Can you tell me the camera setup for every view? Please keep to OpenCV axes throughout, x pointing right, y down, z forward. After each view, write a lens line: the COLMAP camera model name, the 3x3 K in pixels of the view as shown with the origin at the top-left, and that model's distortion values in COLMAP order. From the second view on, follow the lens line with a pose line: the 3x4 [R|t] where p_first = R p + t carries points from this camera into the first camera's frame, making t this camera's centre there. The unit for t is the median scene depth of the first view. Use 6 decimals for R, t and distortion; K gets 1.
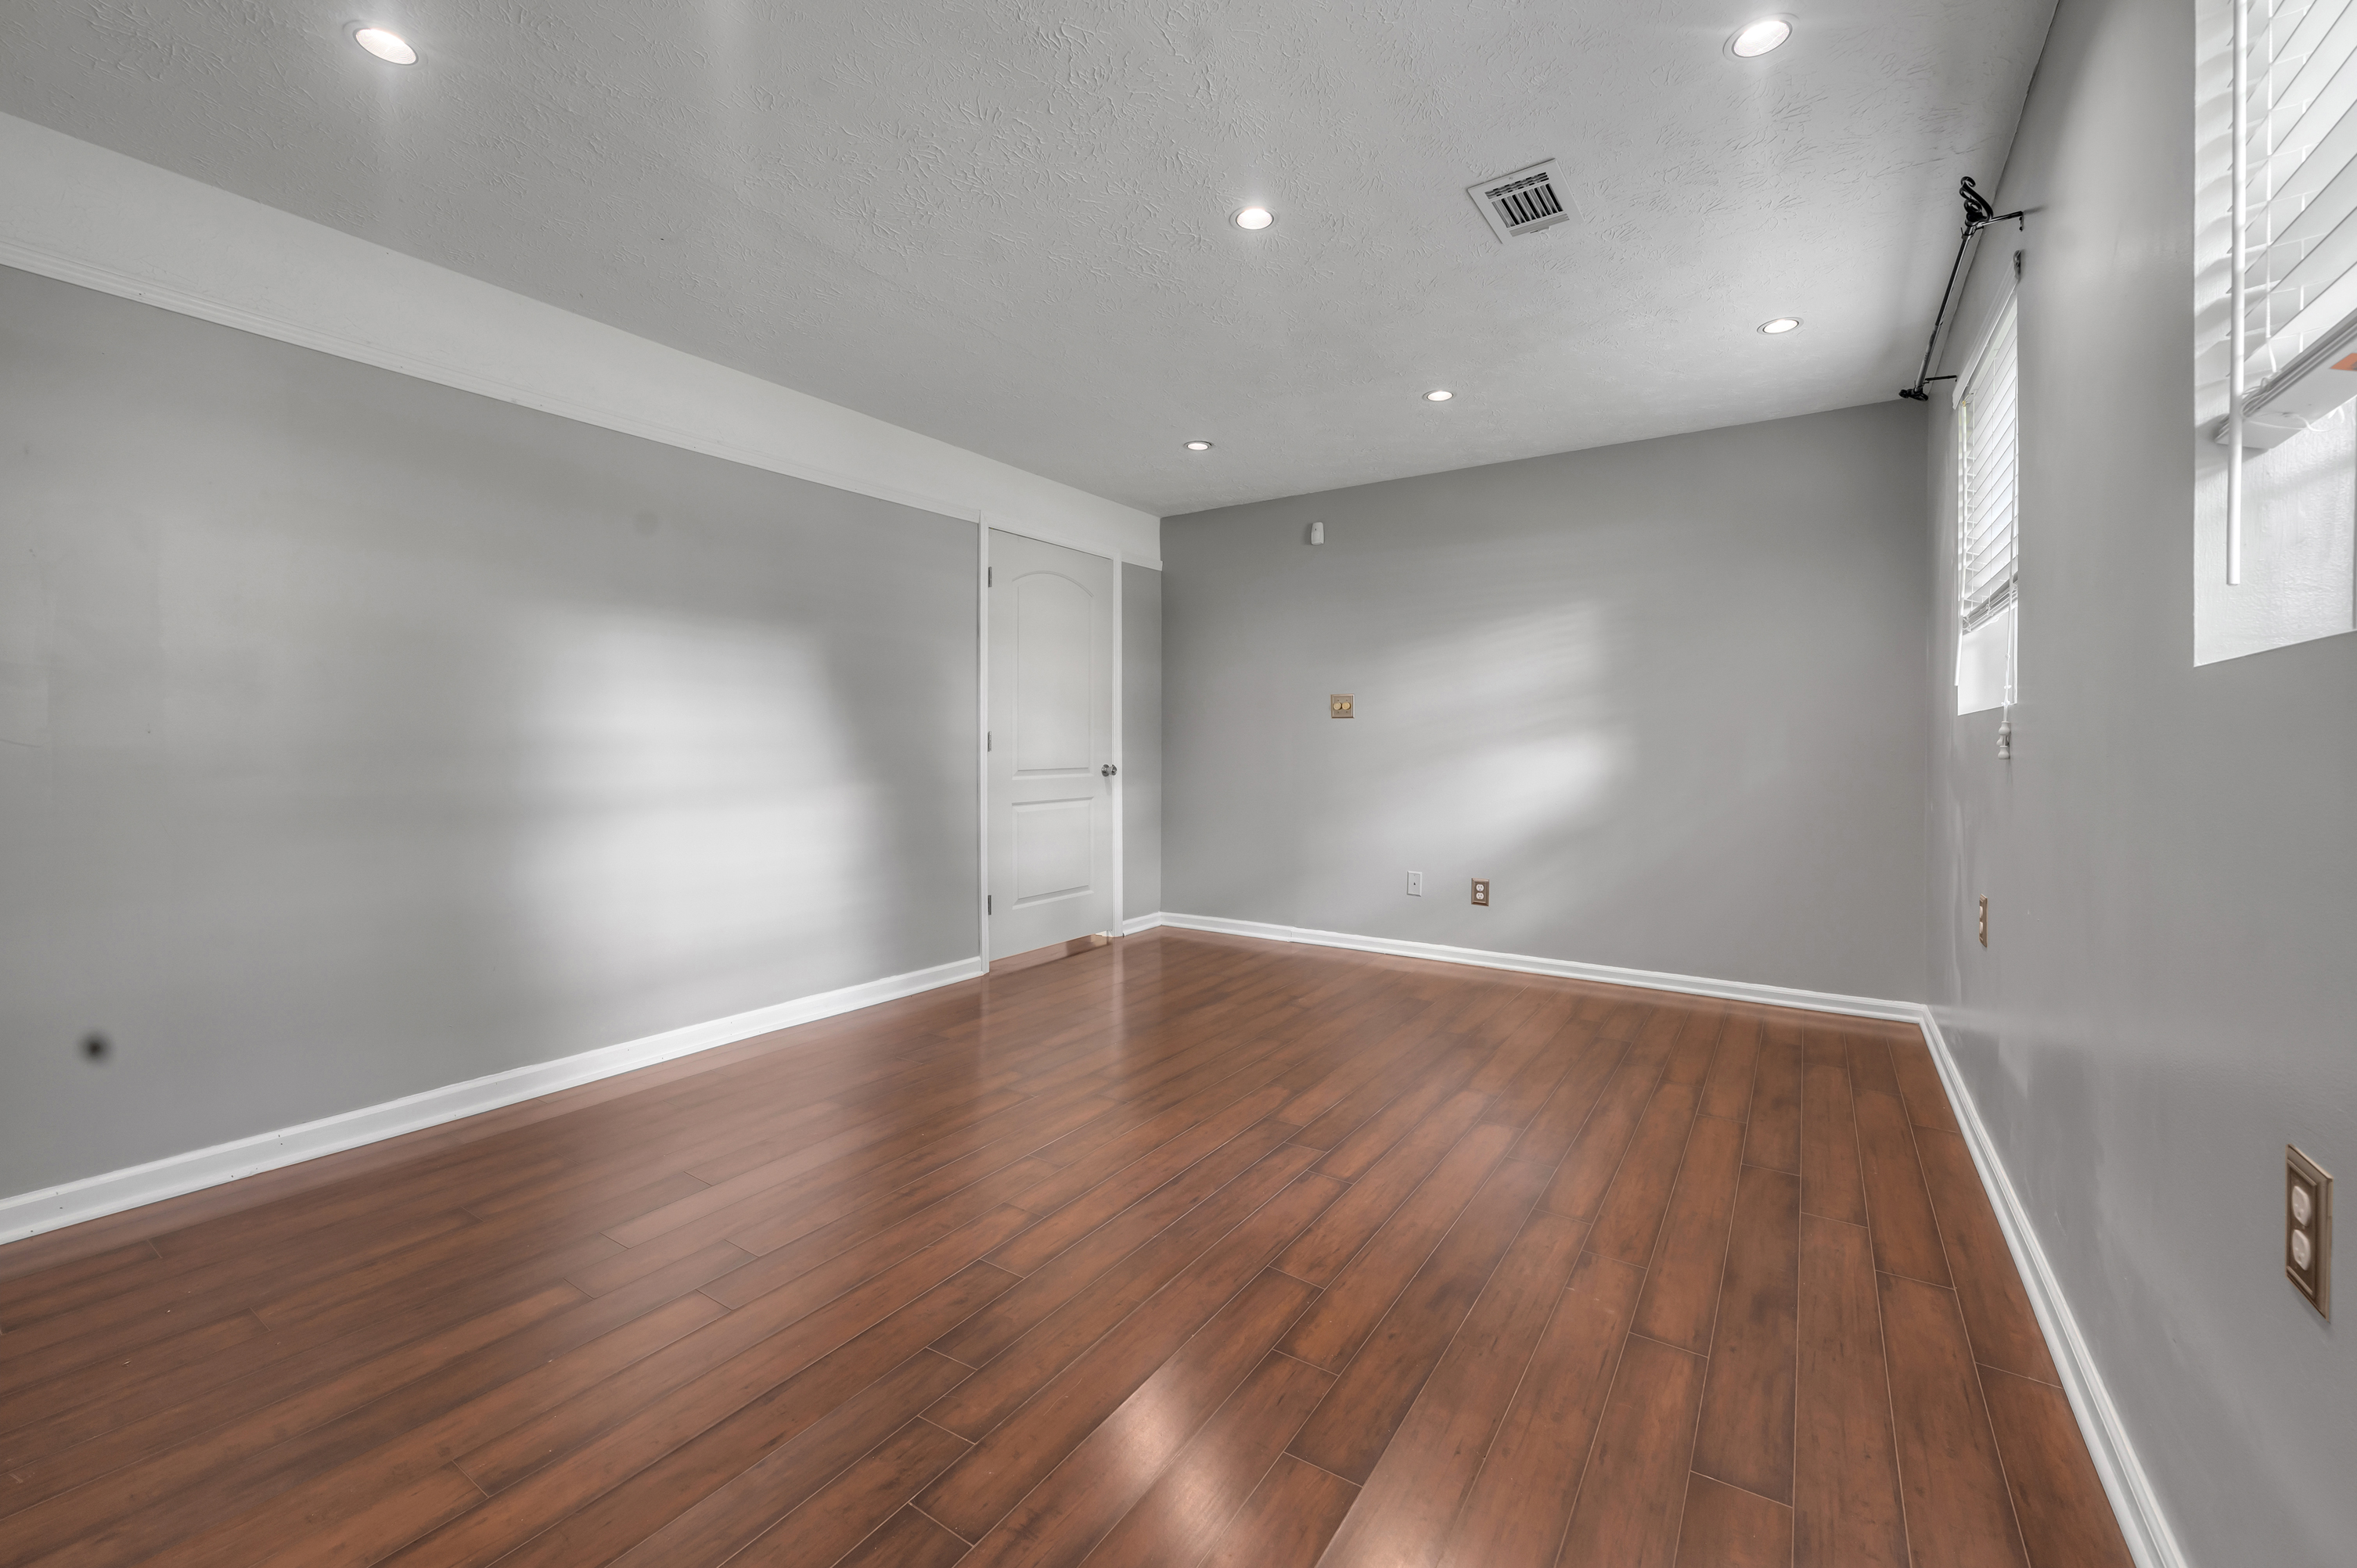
lens RADIAL K [[949.2, 0, 1171.9], [0, 949.2, 750.9], [0, 0, 1]] dist [0.000352, 0.000051]
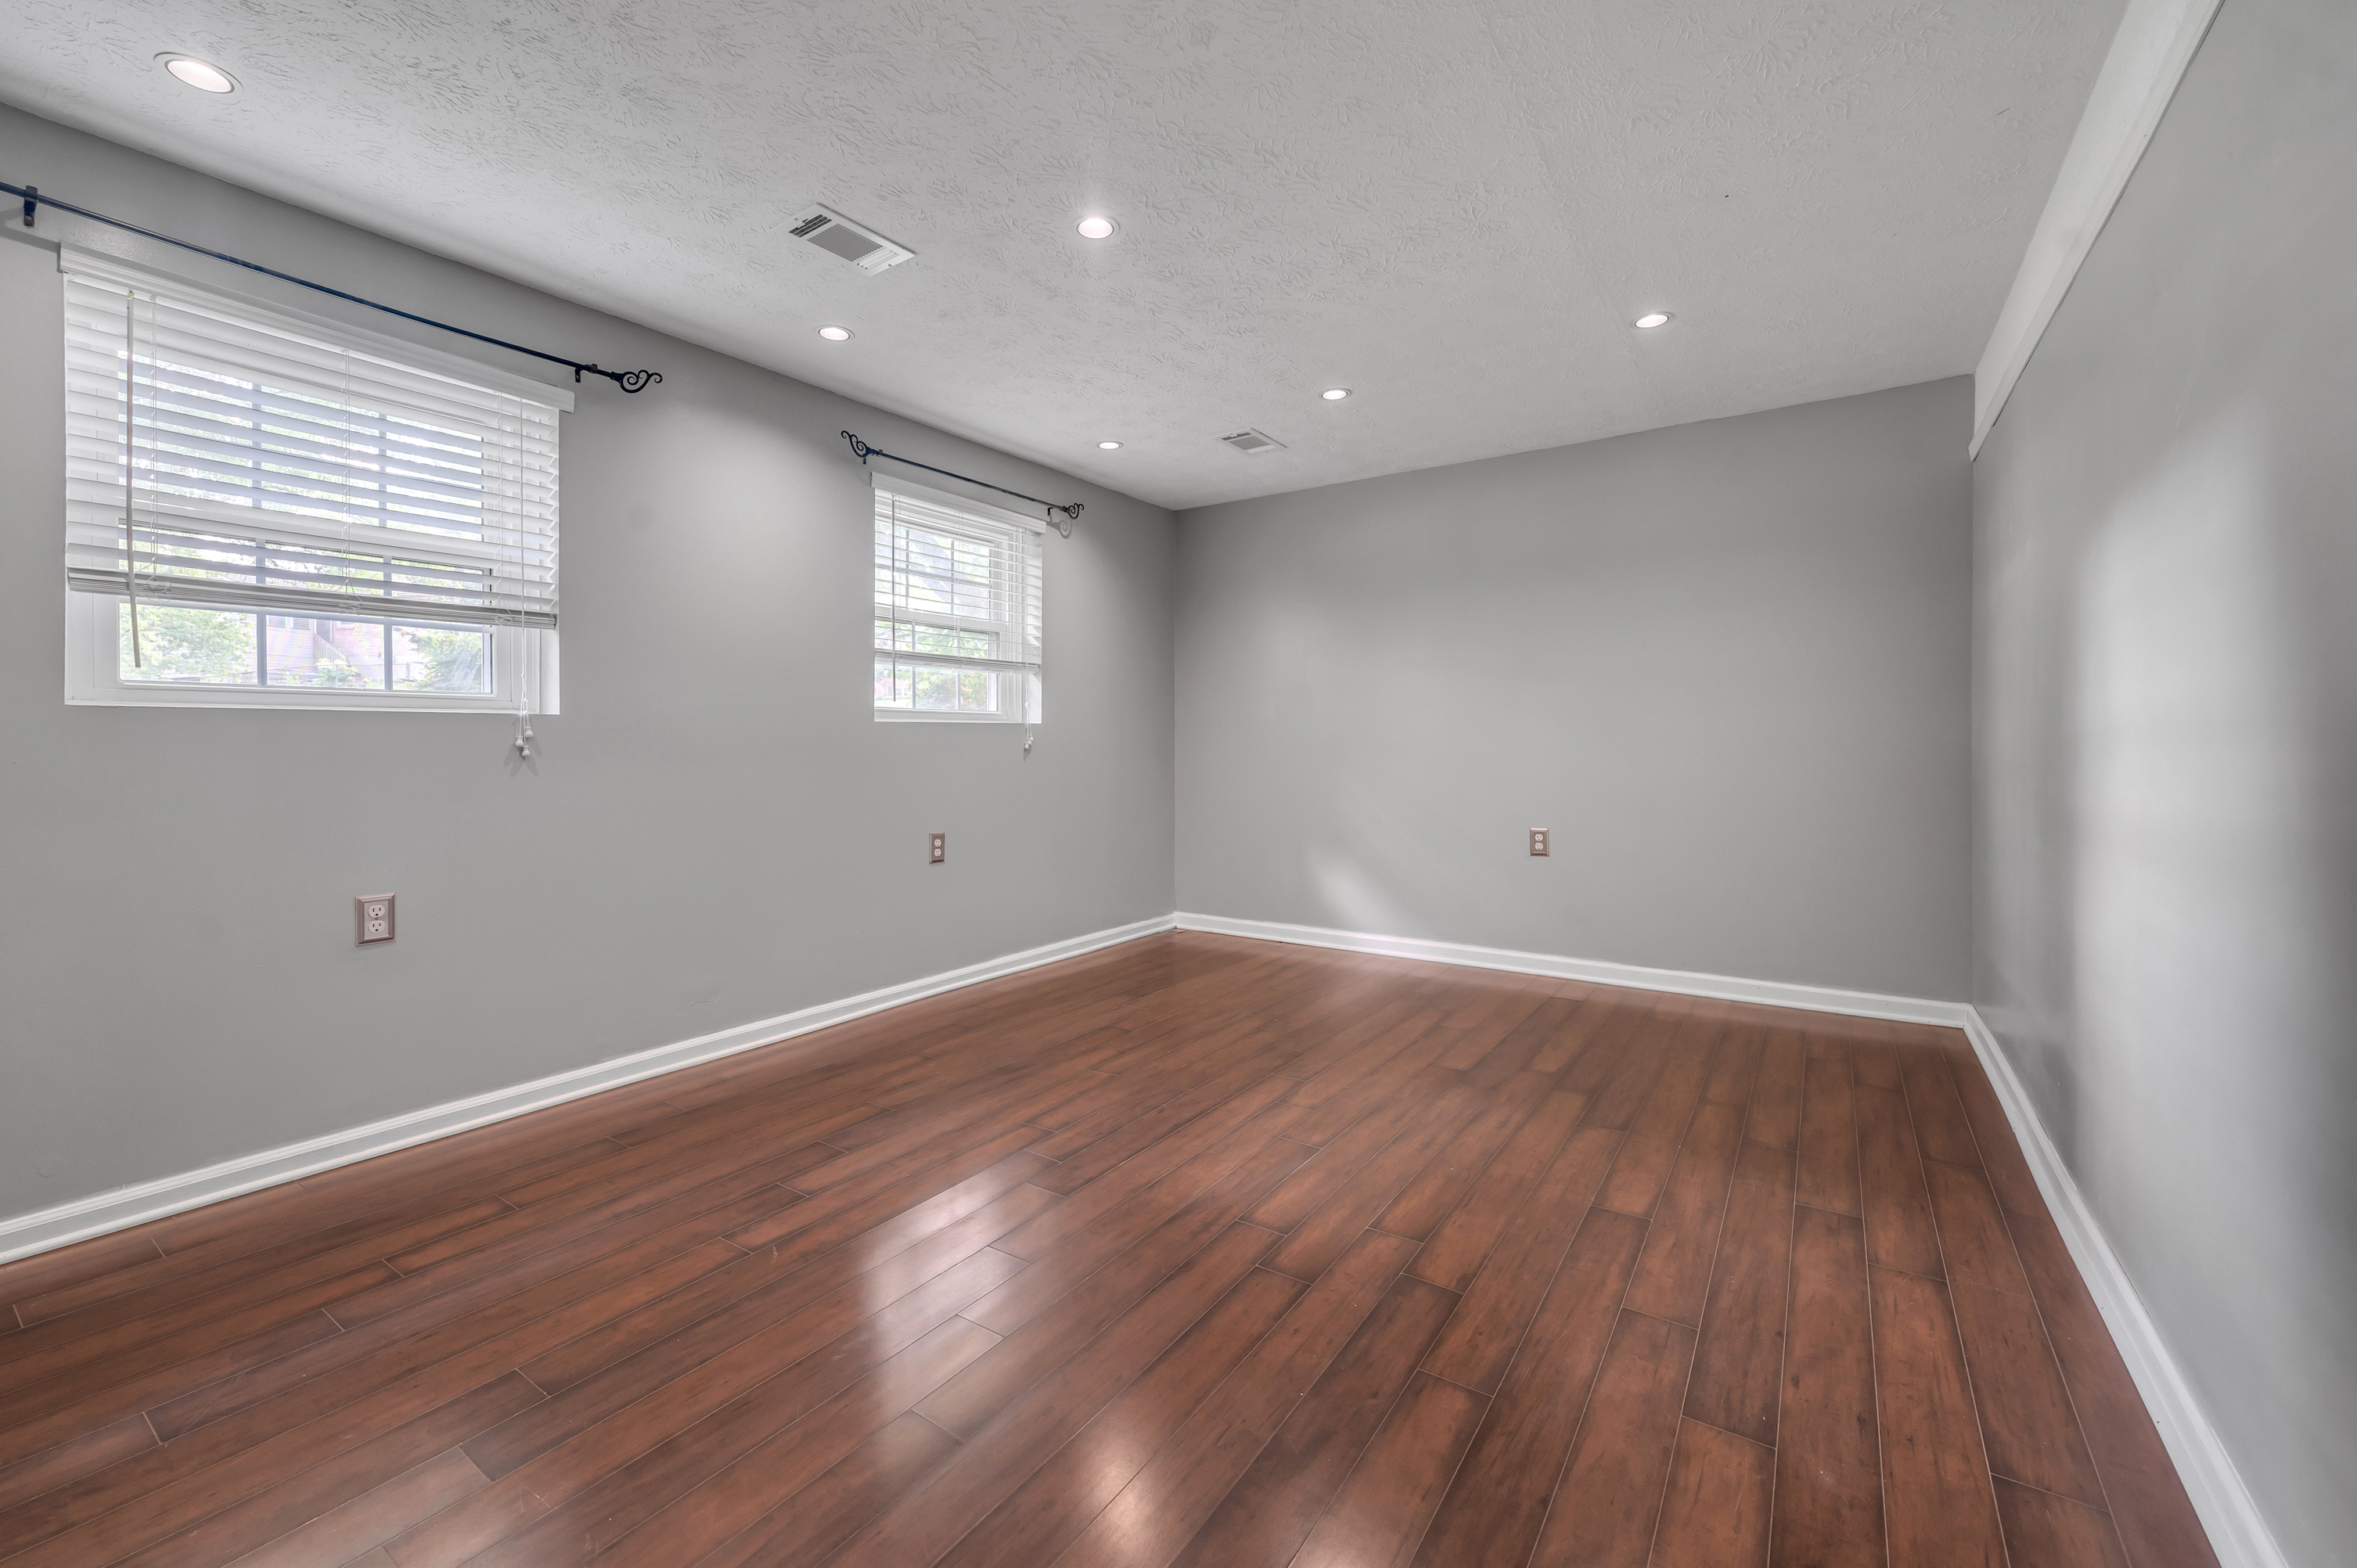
lens RADIAL K [[949.2, 0, 1171.9], [0, 949.2, 750.9], [0, 0, 1]] dist [0.000352, 0.000051]
pose [[-0.999954, 0.001096, 0.009547, -0.001851], [0.001238, 0.999889, 0.014878, -0.011994], [-0.009529, 0.014889, -0.999844, 1.855956]]
